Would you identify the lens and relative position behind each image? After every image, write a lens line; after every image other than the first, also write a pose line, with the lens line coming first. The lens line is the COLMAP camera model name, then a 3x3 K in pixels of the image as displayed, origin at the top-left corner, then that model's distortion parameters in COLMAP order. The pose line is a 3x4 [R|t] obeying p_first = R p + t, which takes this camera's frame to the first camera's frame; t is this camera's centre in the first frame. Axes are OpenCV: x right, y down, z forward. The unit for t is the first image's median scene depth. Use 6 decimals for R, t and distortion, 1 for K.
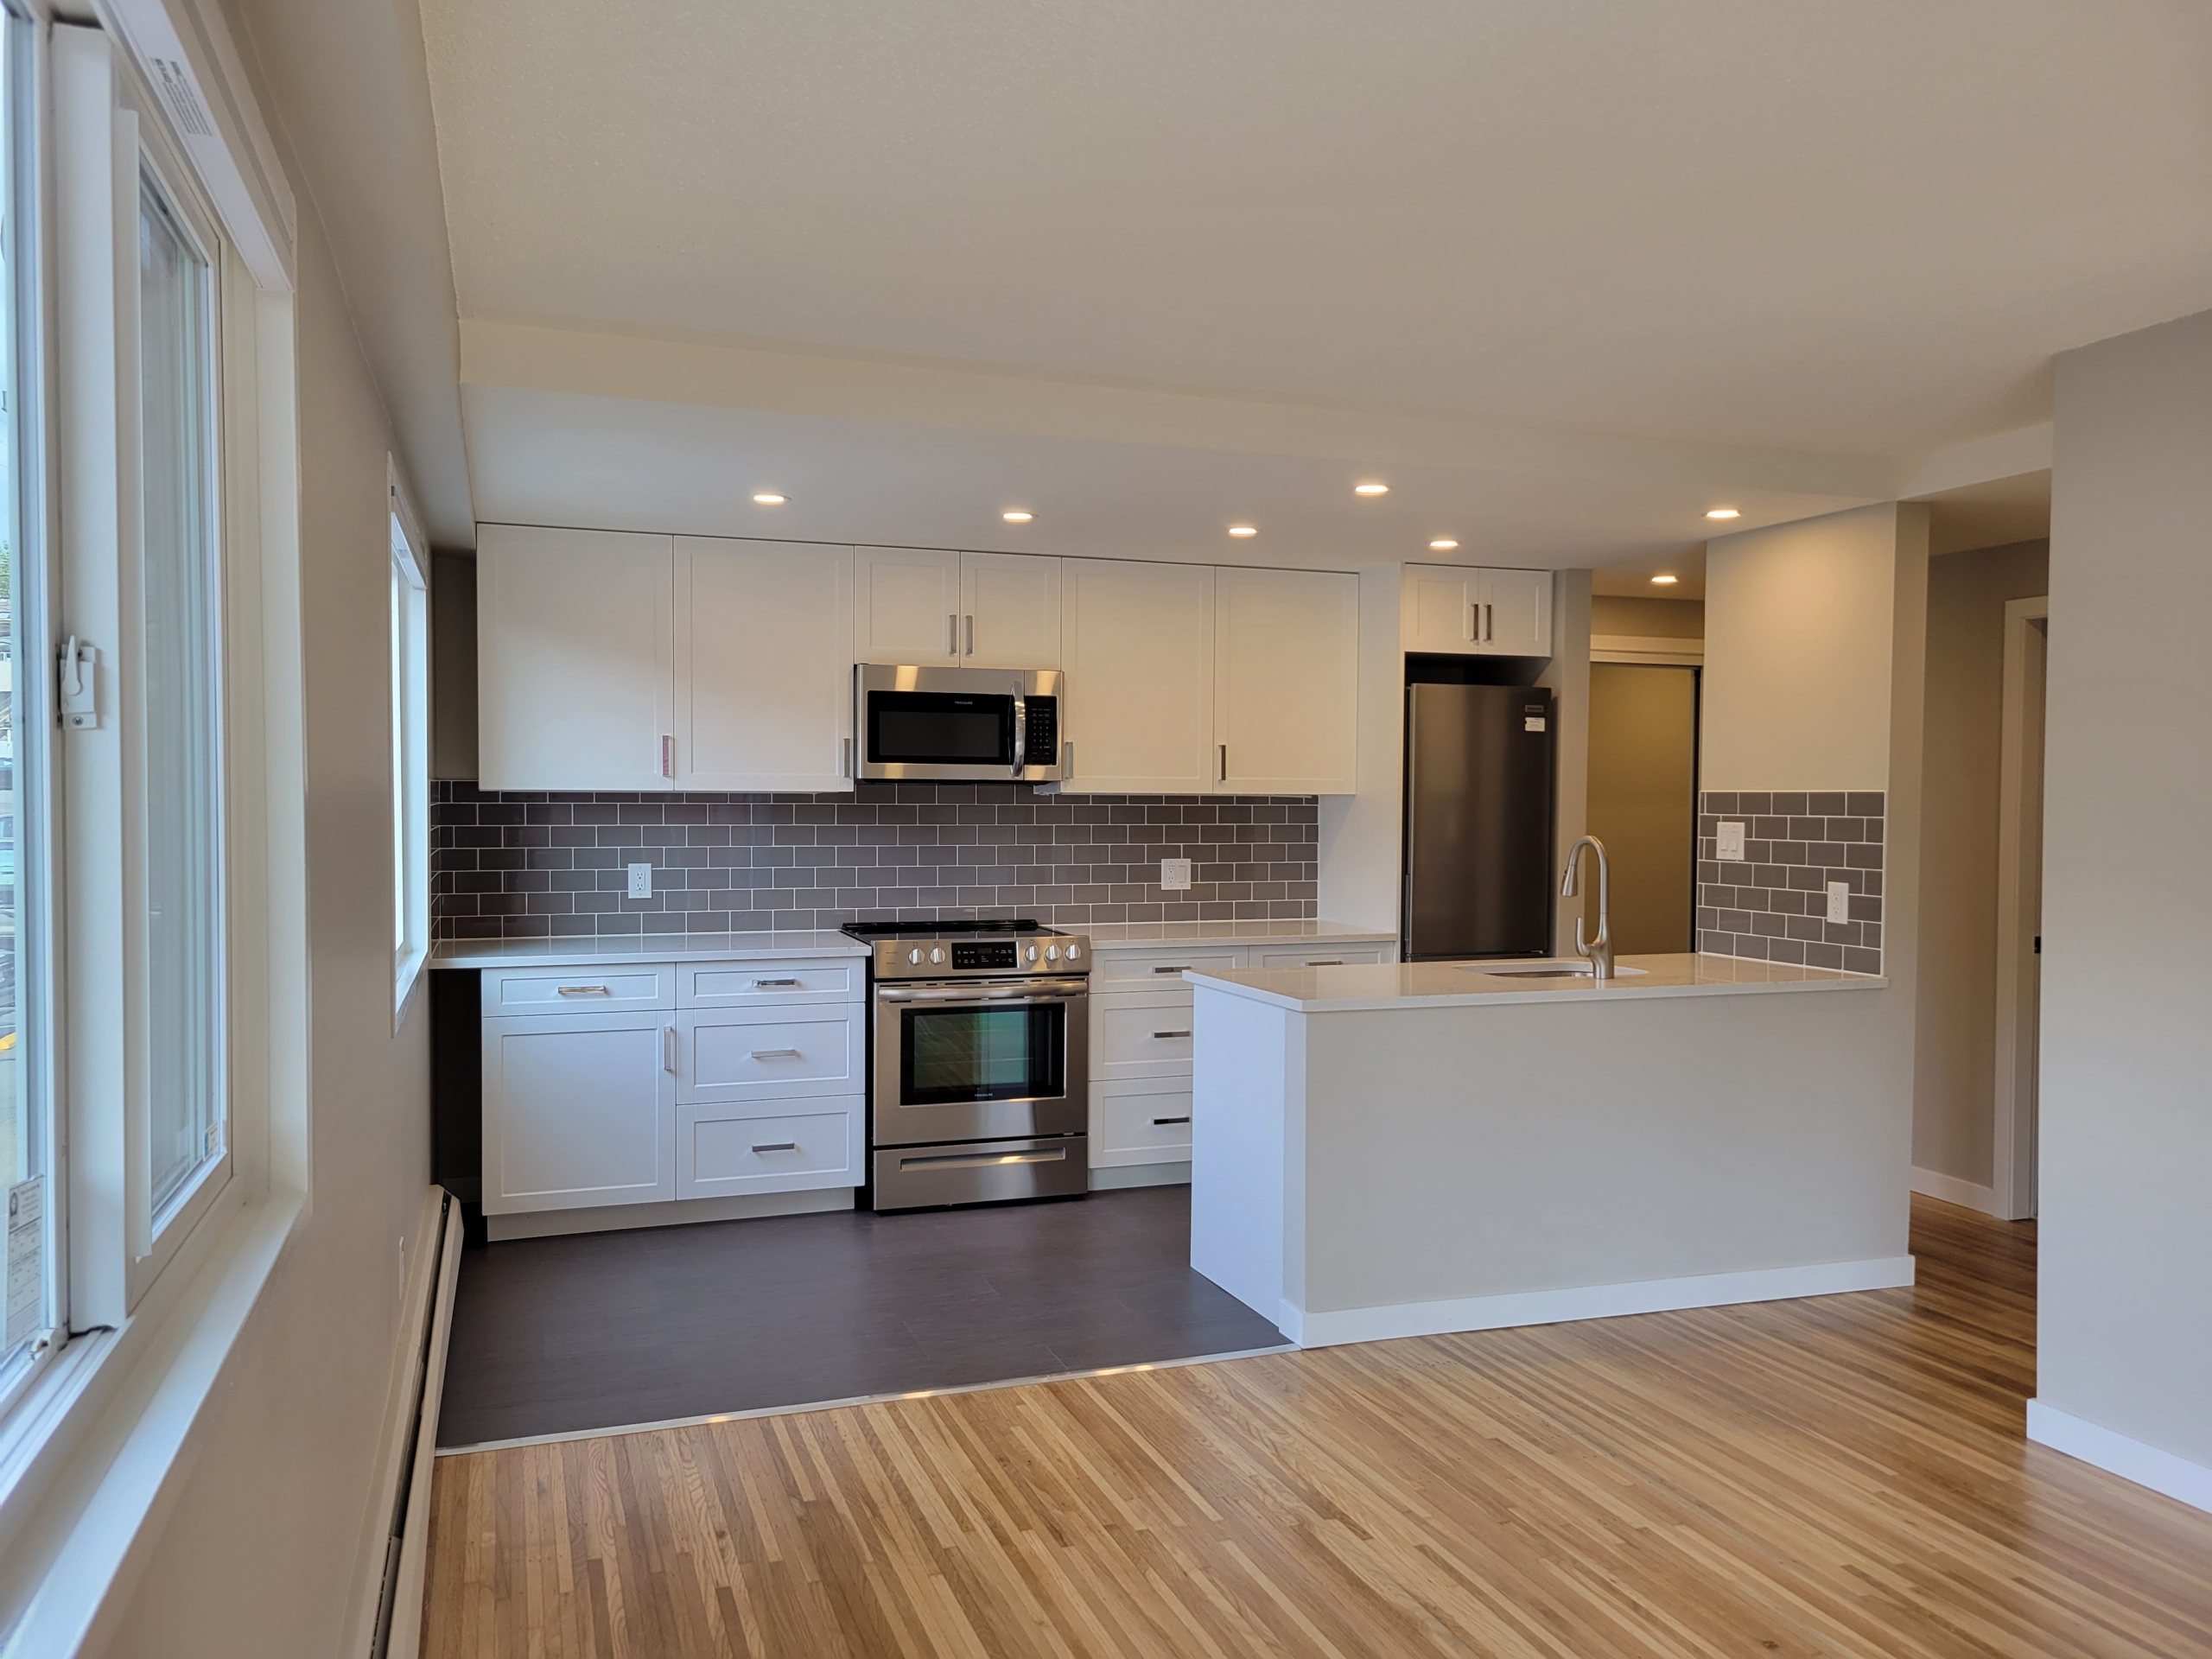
lens RADIAL K [[1671.1, 0, 1114.8], [0, 1671.1, 840.2], [0, 0, 1]] dist [0.053489, -0.030905]
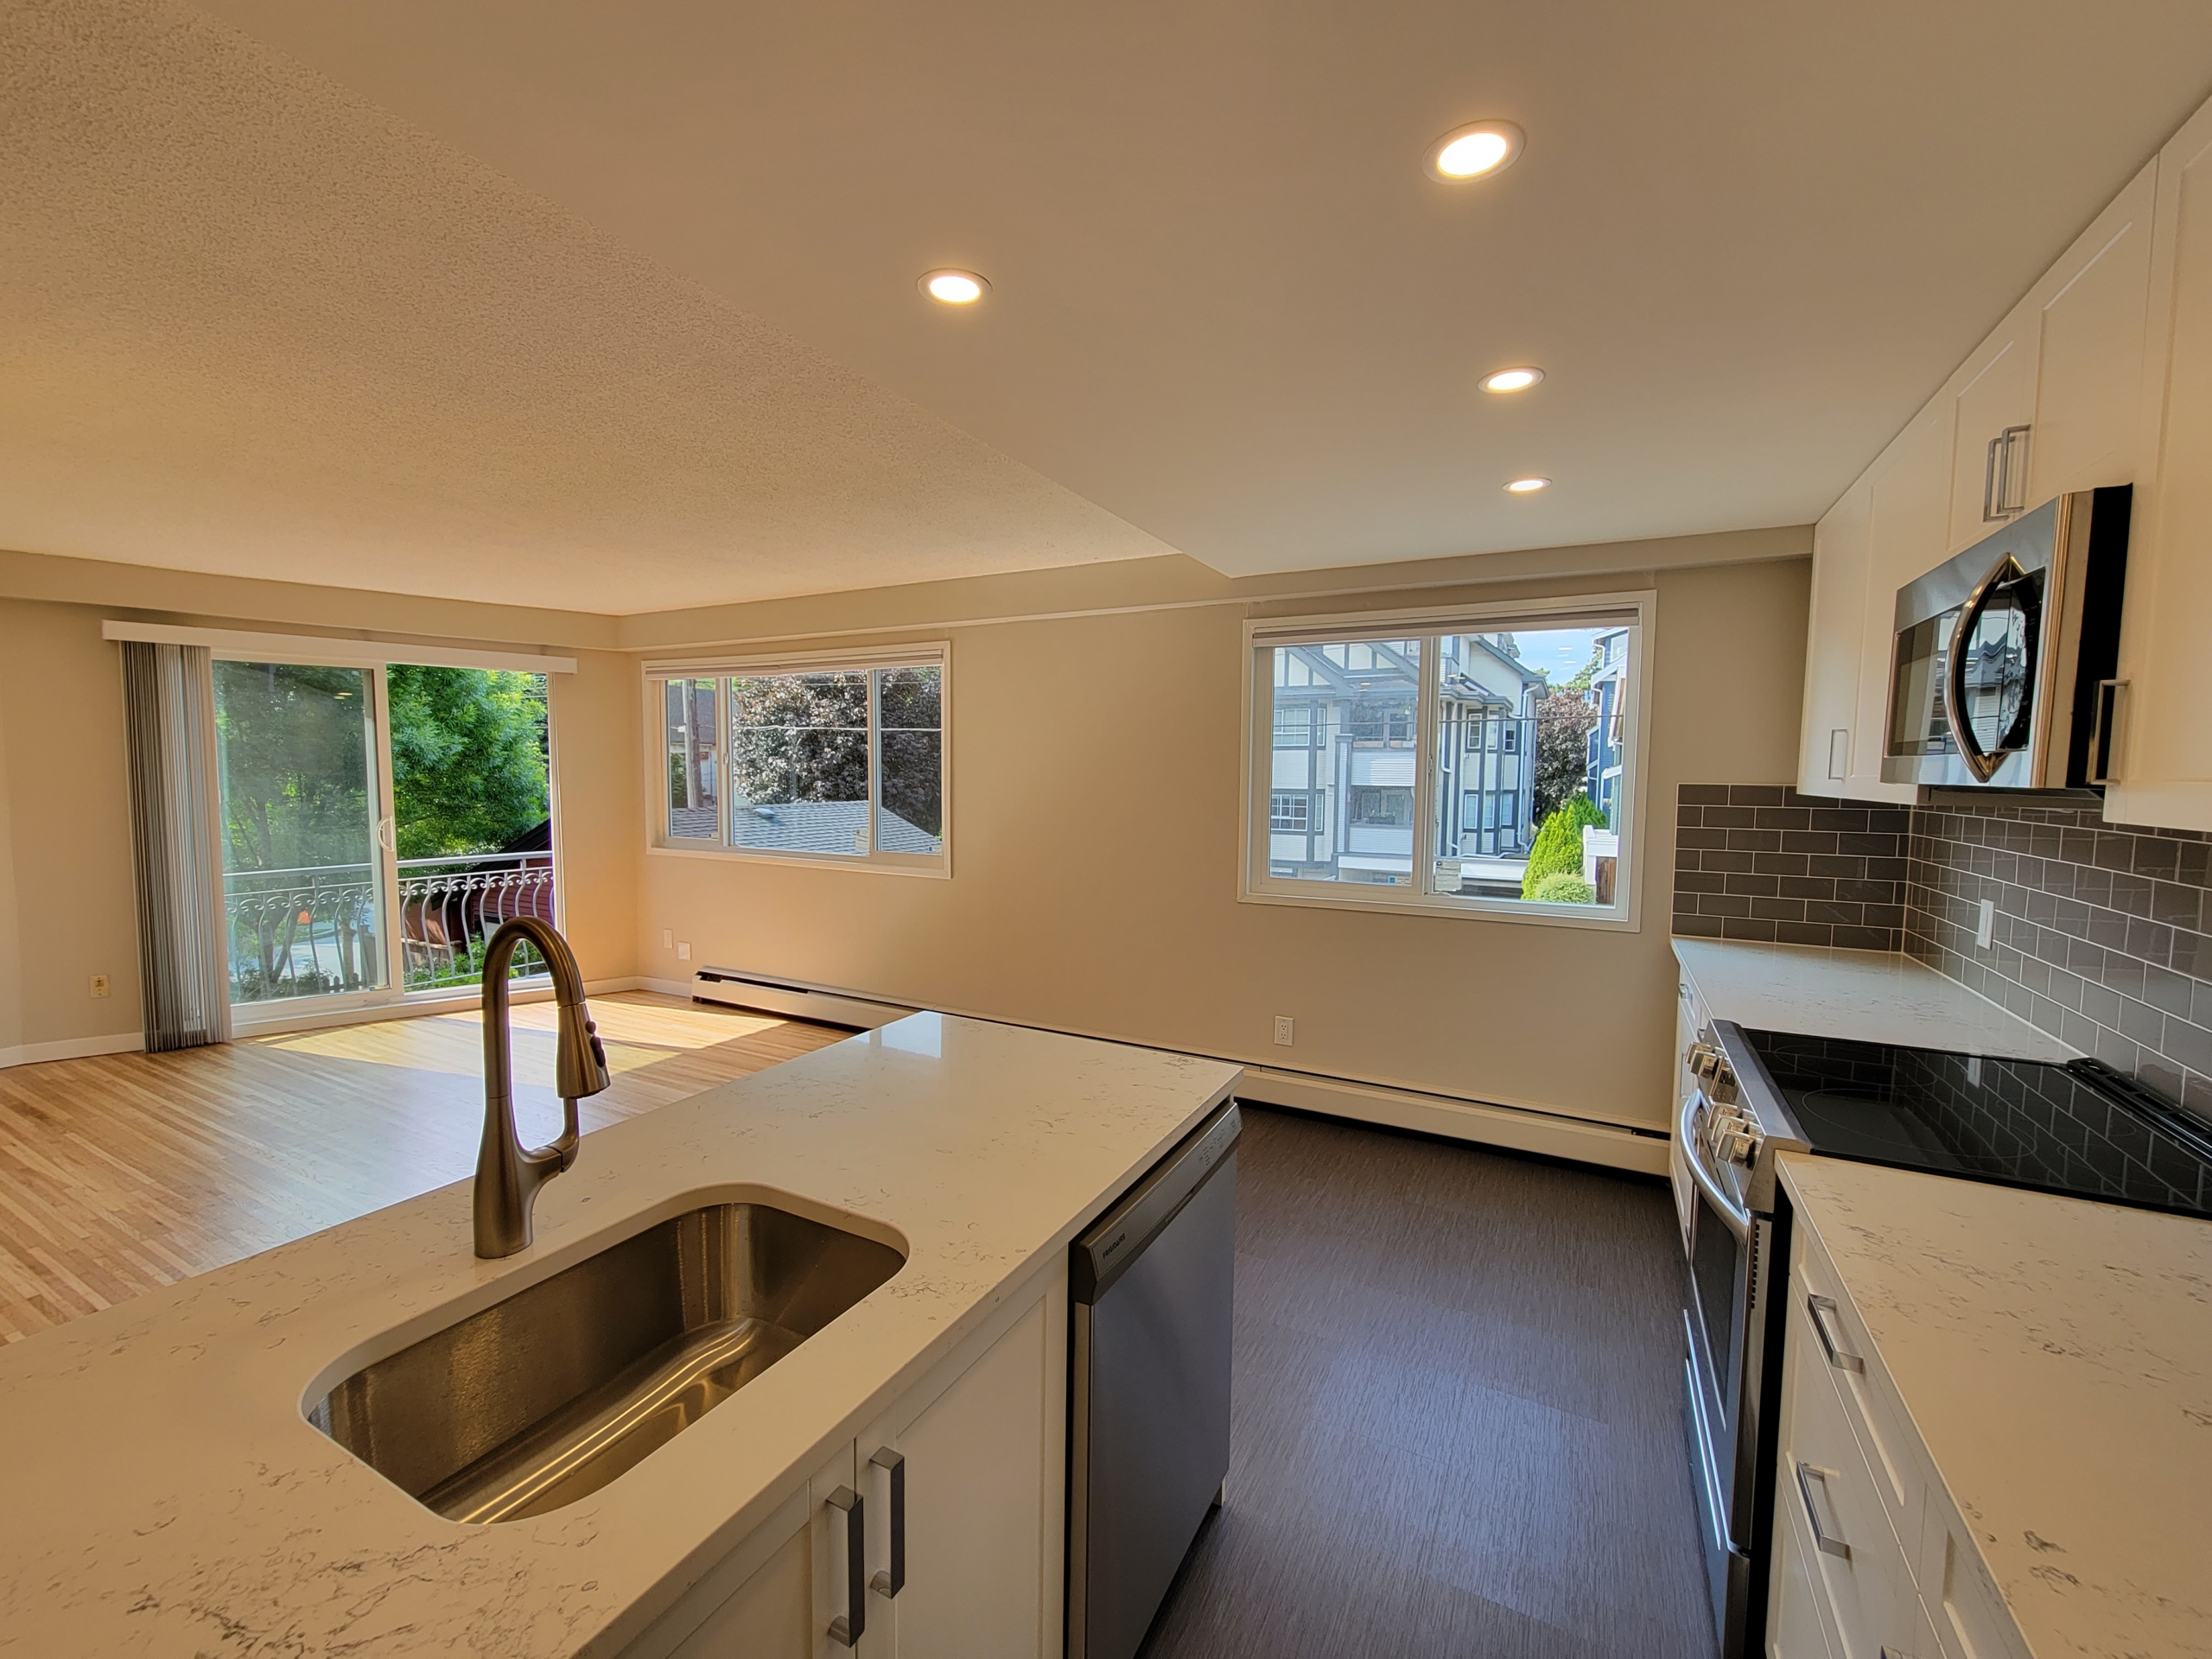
lens RADIAL K [[912.1, 0, 1080.6], [0, 912.1, 798.7], [0, 0, 1]] dist [0.004254, -0.002521]
pose [[-0.752184, 0.008895, -0.658893, 0.318177], [-0.033117, 0.998135, 0.051281, -0.042388], [0.658120, 0.060393, -0.750487, 1.187122]]
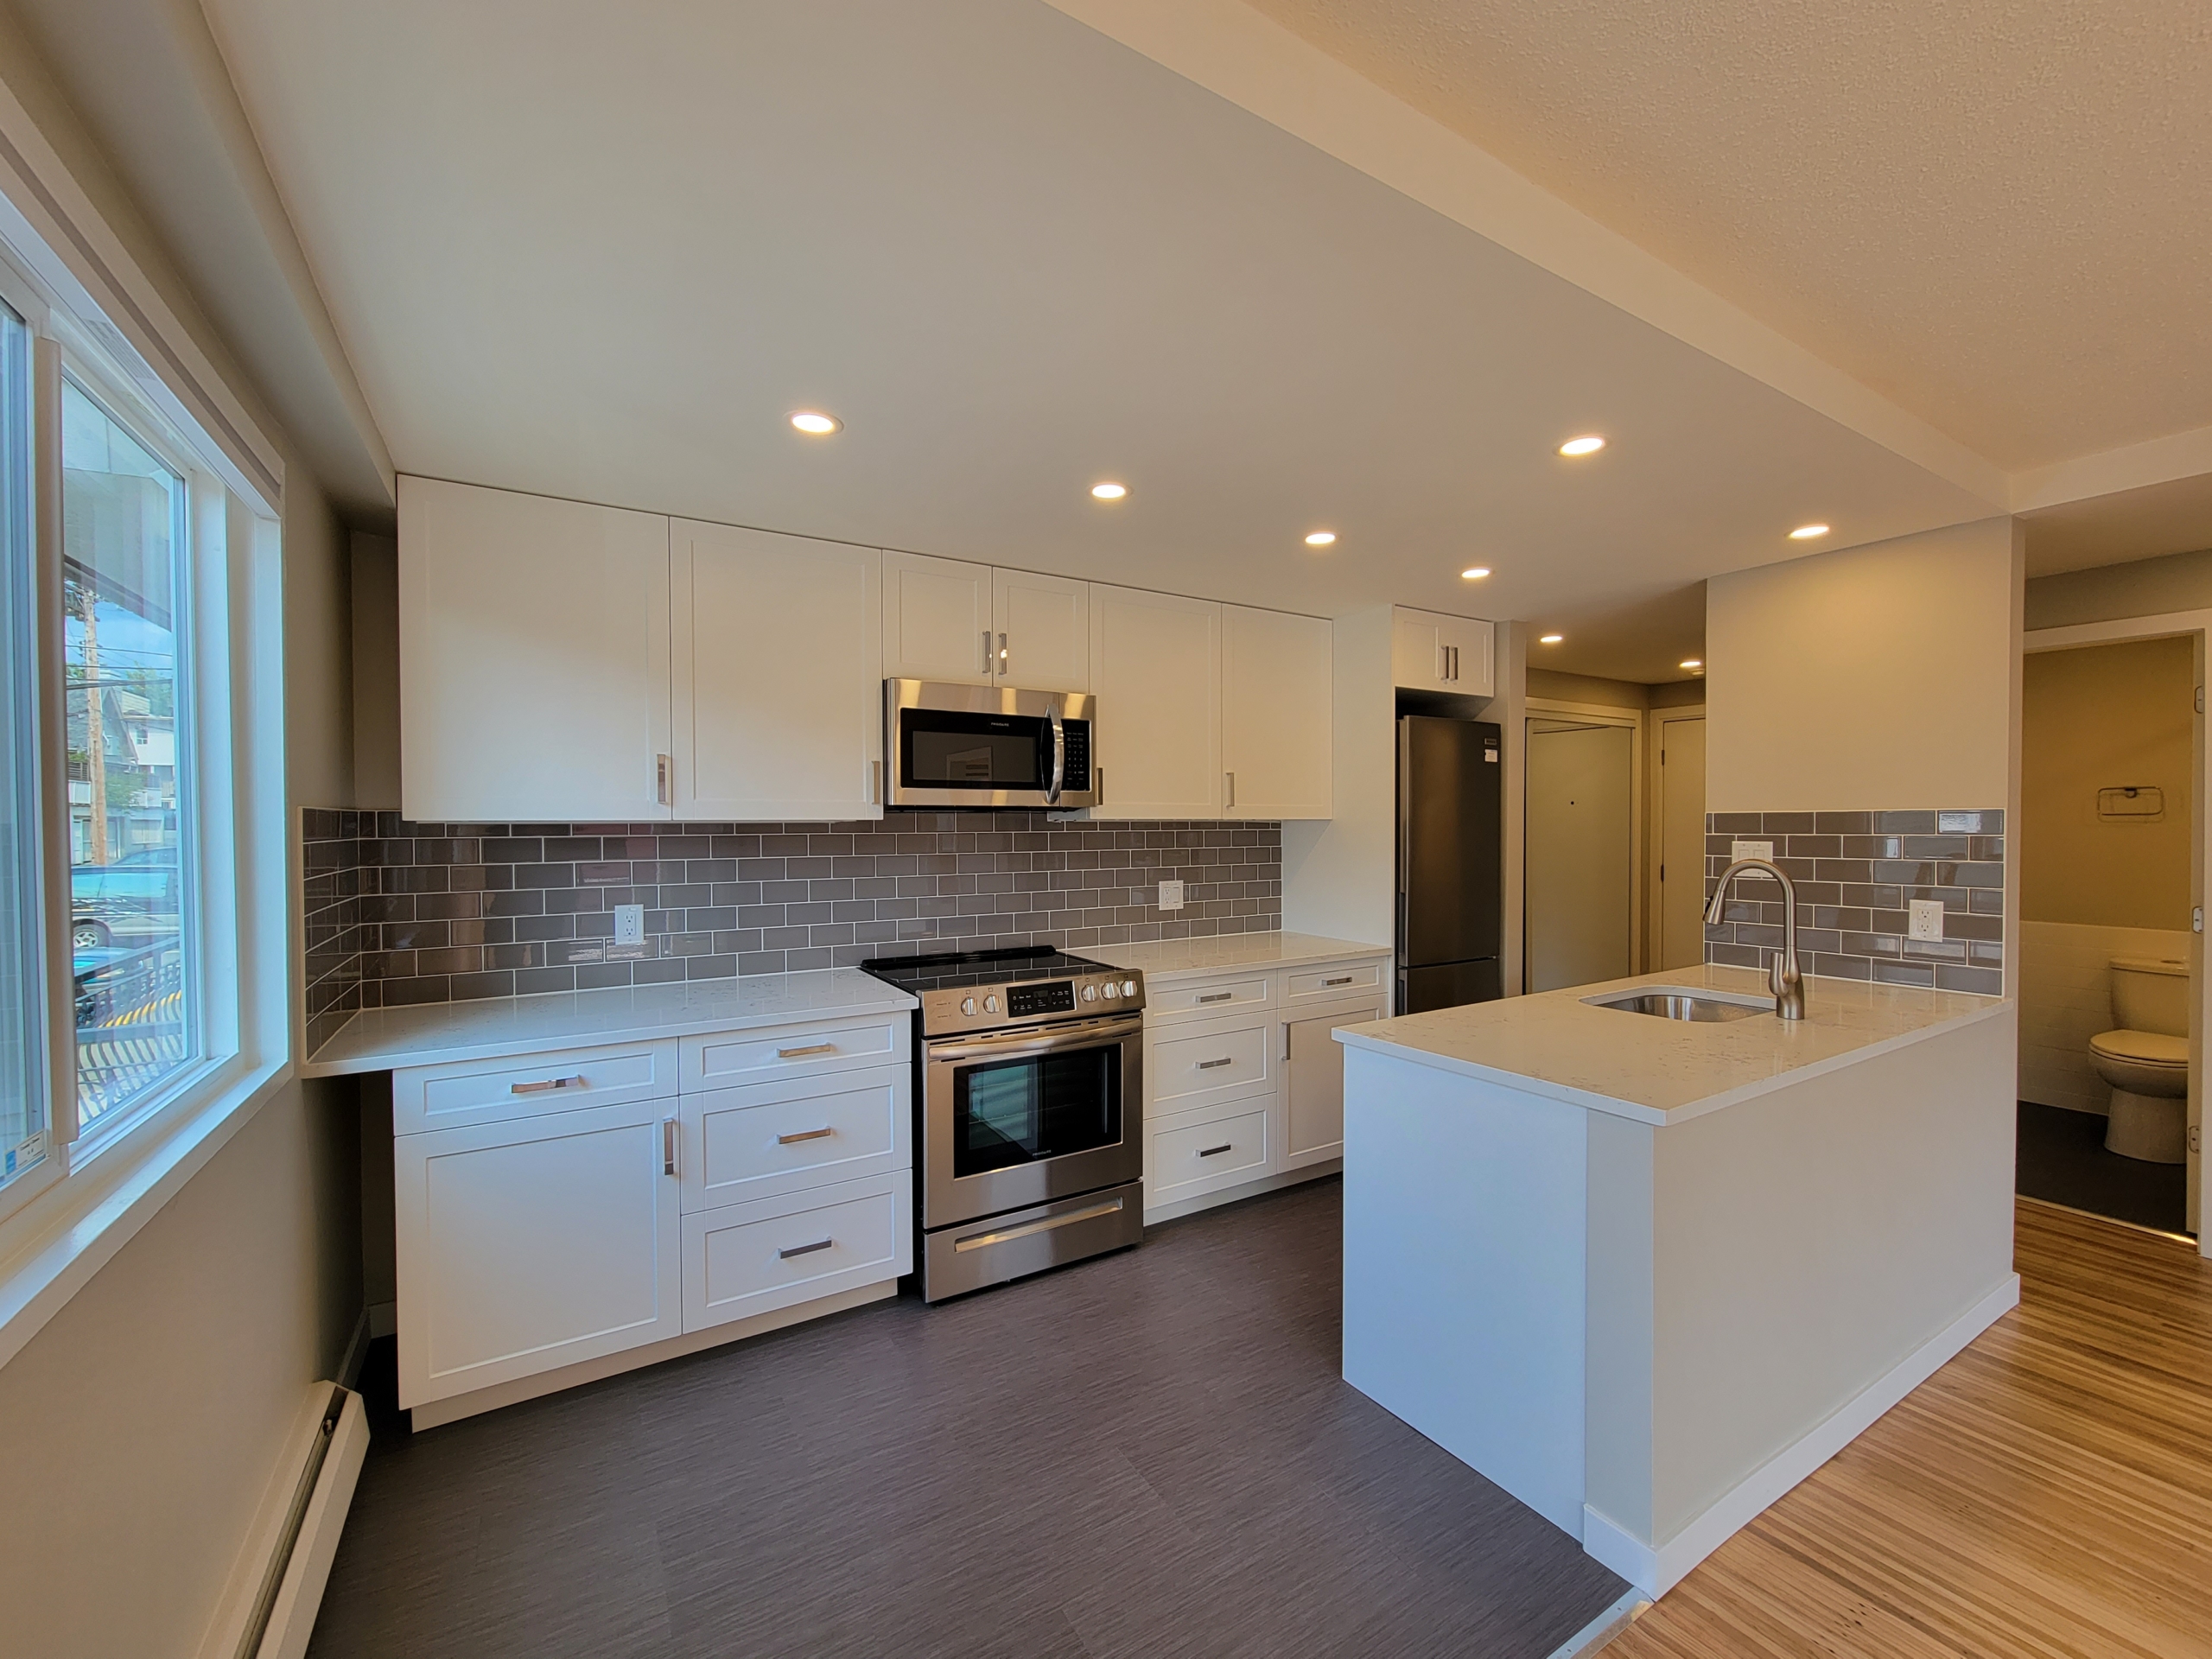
lens RADIAL K [[912.1, 0, 1104.6], [0, 912.1, 833.8], [0, 0, 1]] dist [0.004254, -0.002521]
pose [[0.979543, -0.011988, 0.200875, -0.155476], [0.015504, 0.999753, -0.015942, -0.013196], [-0.200635, 0.018730, 0.979487, 0.554226]]
